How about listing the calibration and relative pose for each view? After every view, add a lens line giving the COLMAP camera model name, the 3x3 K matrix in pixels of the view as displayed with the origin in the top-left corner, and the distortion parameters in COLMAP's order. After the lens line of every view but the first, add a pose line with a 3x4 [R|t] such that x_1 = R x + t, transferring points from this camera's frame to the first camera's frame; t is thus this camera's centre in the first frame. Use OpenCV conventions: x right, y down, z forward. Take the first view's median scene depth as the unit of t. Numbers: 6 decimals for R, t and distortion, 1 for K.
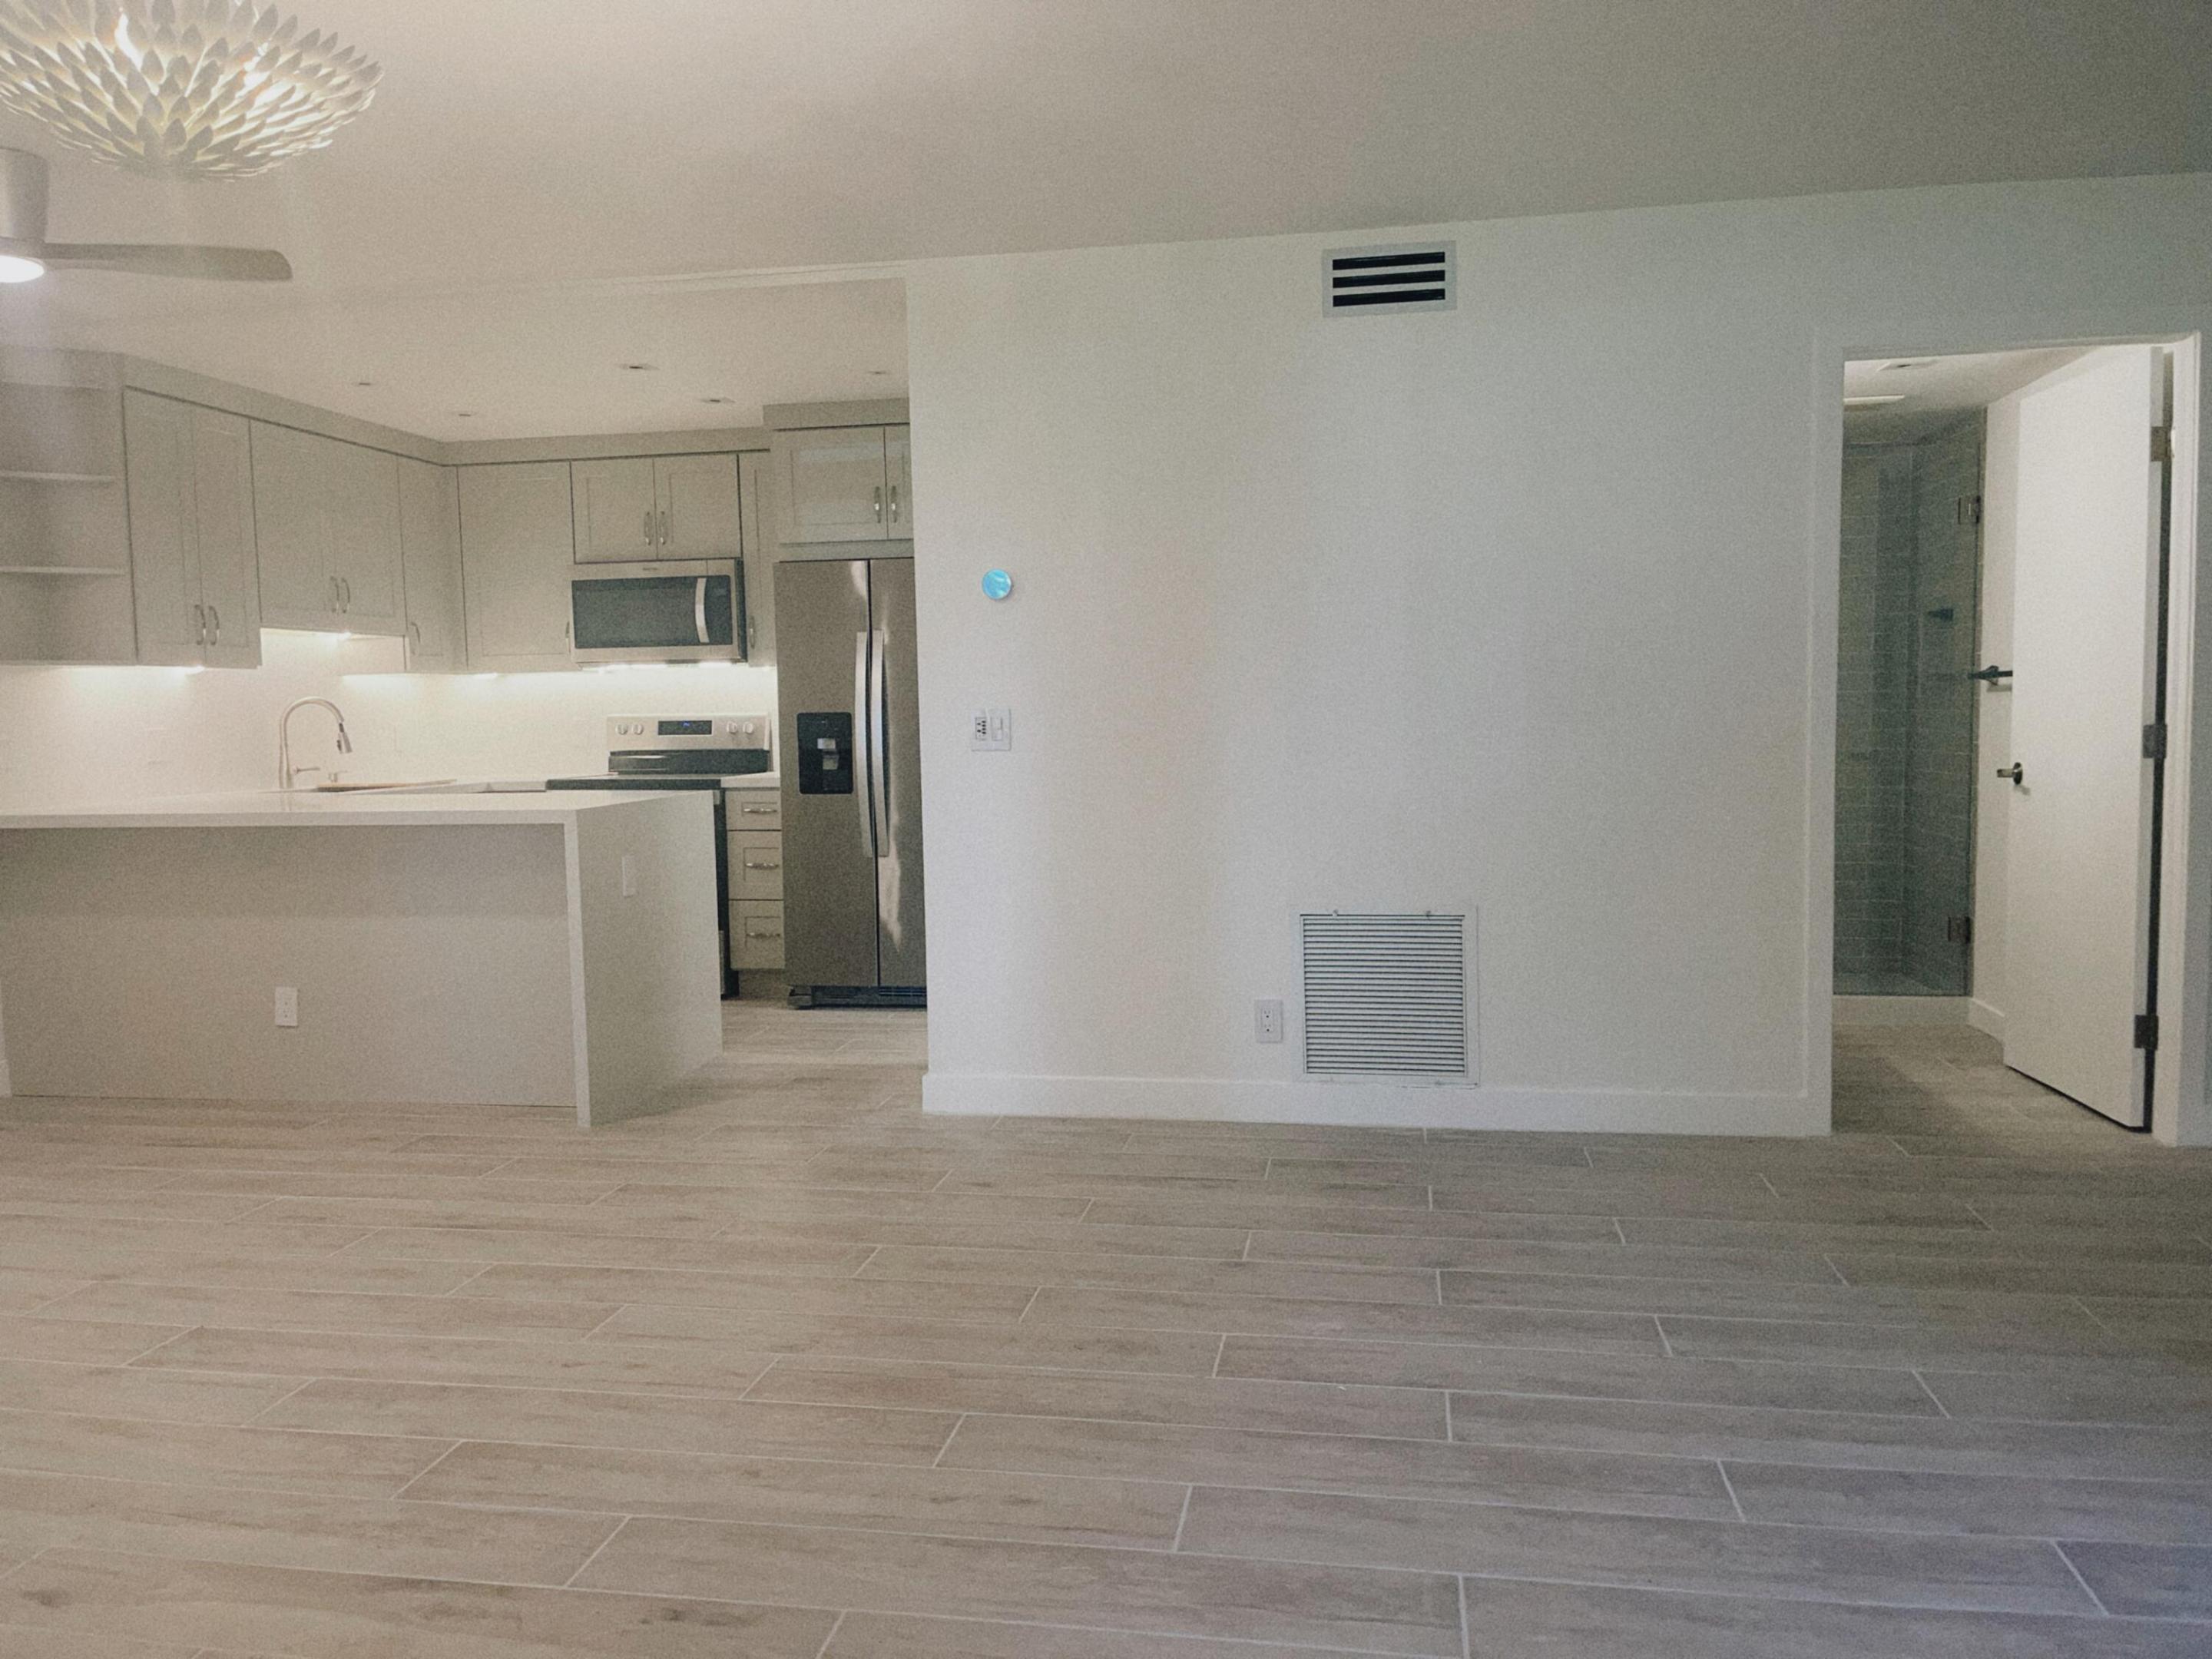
lens RADIAL K [[1668.6, 0, 1116.9], [0, 1668.6, 834.2], [0, 0, 1]] dist [0.032771, -0.003331]
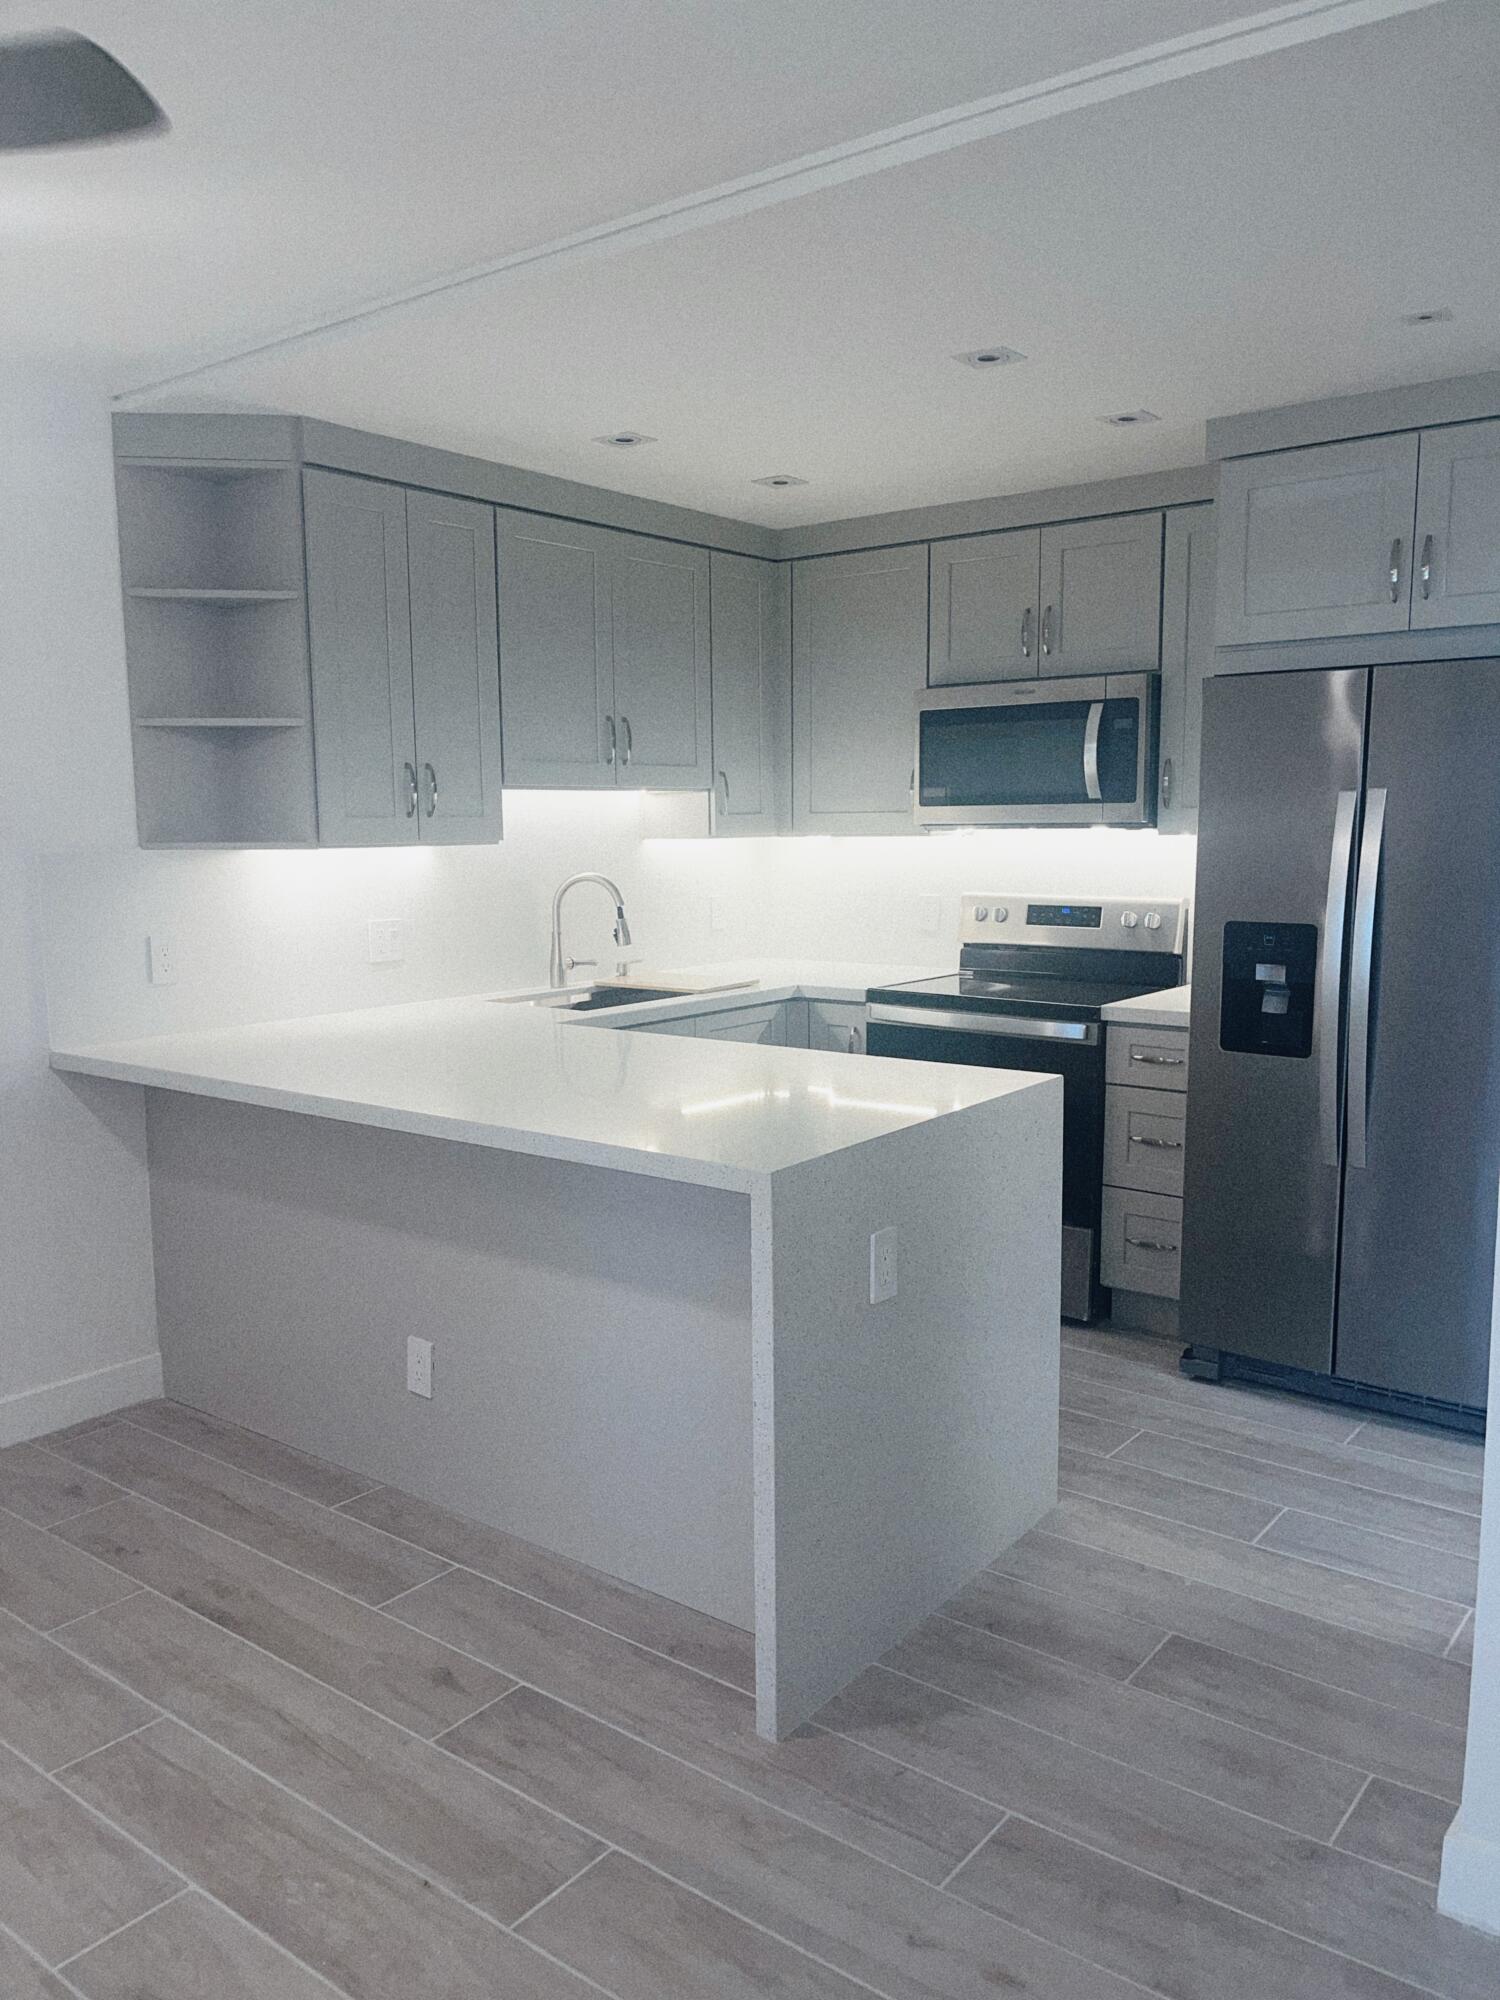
lens RADIAL K [[1508.7, 0, 748.7], [0, 1508.7, 1017.7], [0, 0, 1]] dist [0.032771, -0.003331]
pose [[0.878005, 0.077455, -0.472344, -0.074390], [-0.047034, 0.996006, 0.075895, -0.067925], [0.476336, -0.044420, 0.878141, 0.399240]]
